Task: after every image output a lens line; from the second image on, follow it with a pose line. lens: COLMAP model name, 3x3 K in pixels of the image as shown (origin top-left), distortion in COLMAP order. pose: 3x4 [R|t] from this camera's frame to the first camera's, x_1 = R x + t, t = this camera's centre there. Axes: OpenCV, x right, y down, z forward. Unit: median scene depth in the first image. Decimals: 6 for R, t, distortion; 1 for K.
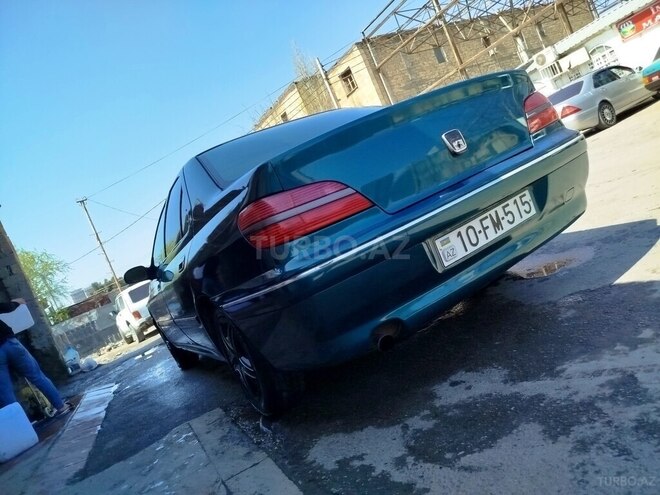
lens RADIAL K [[458.1, 0, 329.0], [0, 458.1, 253.8], [0, 0, 1]] dist [0.044107, -0.040255]
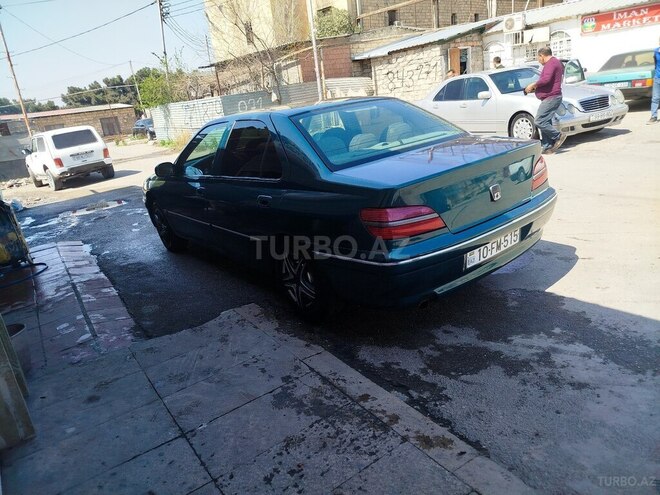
lens RADIAL K [[458.1, 0, 325.0], [0, 458.1, 253.2], [0, 0, 1]] dist [0.044107, -0.040255]
pose [[0.946149, 0.225188, 0.232577, -0.589338], [-0.271636, 0.943065, 0.191942, -0.188673], [-0.176113, -0.244782, 0.953450, -0.447550]]
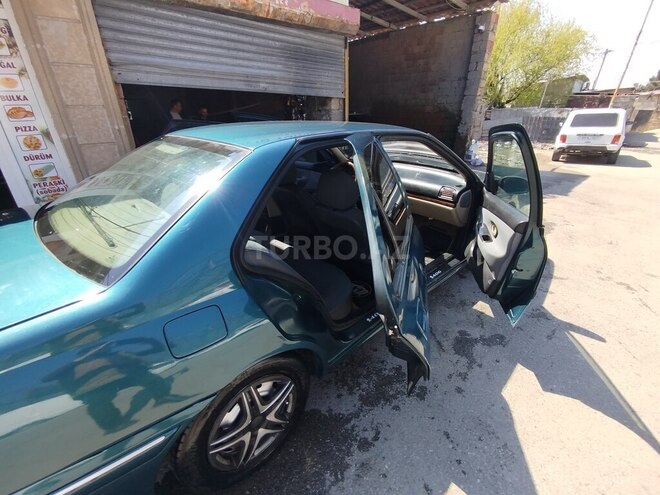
lens RADIAL K [[303.1, 0, 333.3], [0, 303.1, 248.7], [0, 0, 1]] dist [-0.007454, 0.002378]
pose [[0.260999, 0.741649, -0.617929, 0.743329], [-0.179872, 0.666268, 0.723694, -0.954330], [0.948433, -0.077736, 0.307297, 1.685502]]
